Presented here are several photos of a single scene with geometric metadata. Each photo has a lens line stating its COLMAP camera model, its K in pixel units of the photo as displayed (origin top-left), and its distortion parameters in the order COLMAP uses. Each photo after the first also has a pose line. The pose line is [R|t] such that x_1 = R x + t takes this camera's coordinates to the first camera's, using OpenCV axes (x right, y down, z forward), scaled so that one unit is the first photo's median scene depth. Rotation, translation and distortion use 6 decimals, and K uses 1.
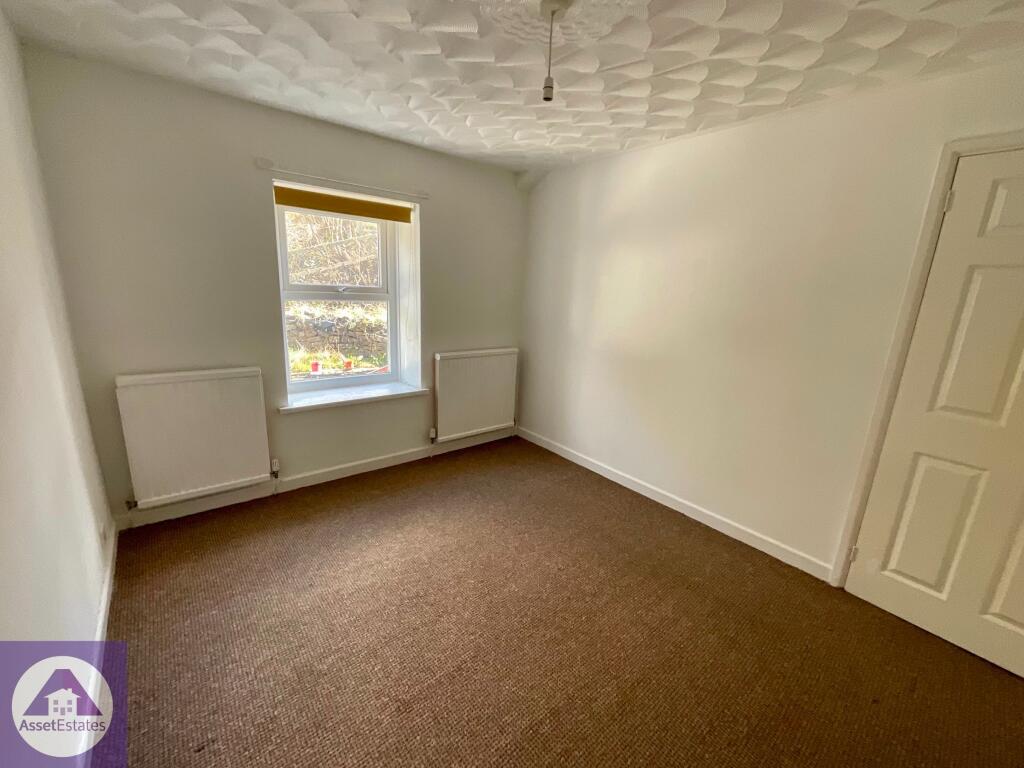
lens RADIAL K [[414.3, 0, 514.0], [0, 414.3, 383.8], [0, 0, 1]] dist [0.000544, 0.000523]
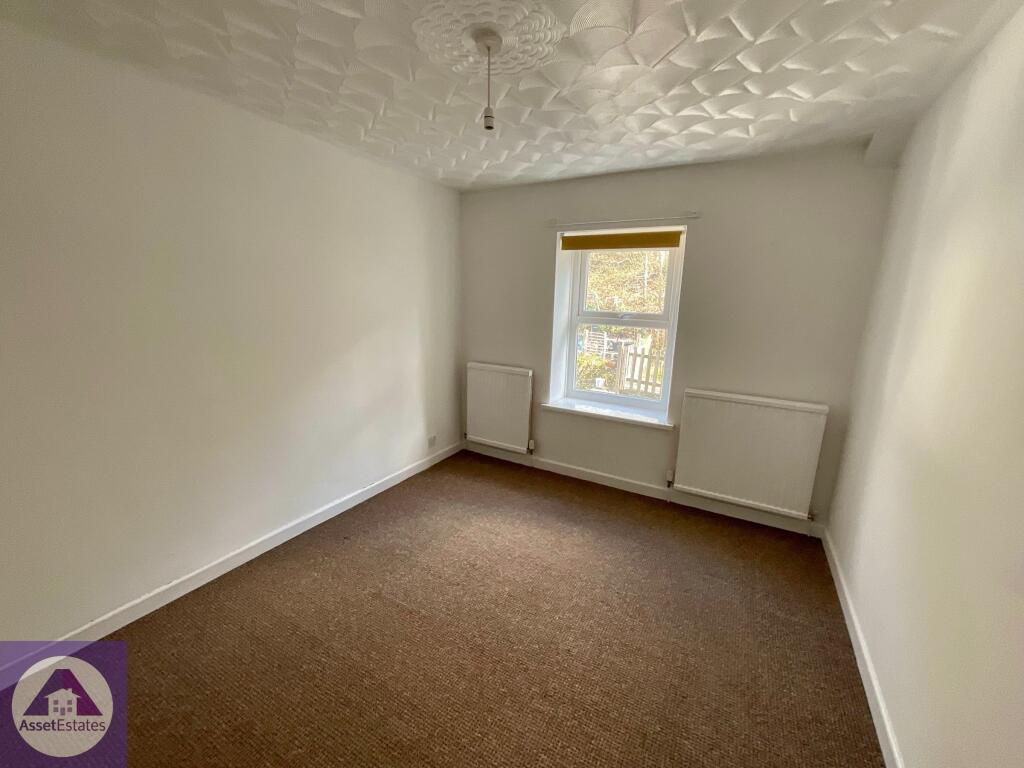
lens RADIAL K [[414.3, 0, 512.6], [0, 414.3, 384.2], [0, 0, 1]] dist [0.000544, 0.000523]
pose [[0.362180, 0.157351, -0.918731, 0.580450], [-0.225380, 0.971185, 0.077486, -0.080120], [0.904450, 0.178999, 0.387207, 0.386049]]
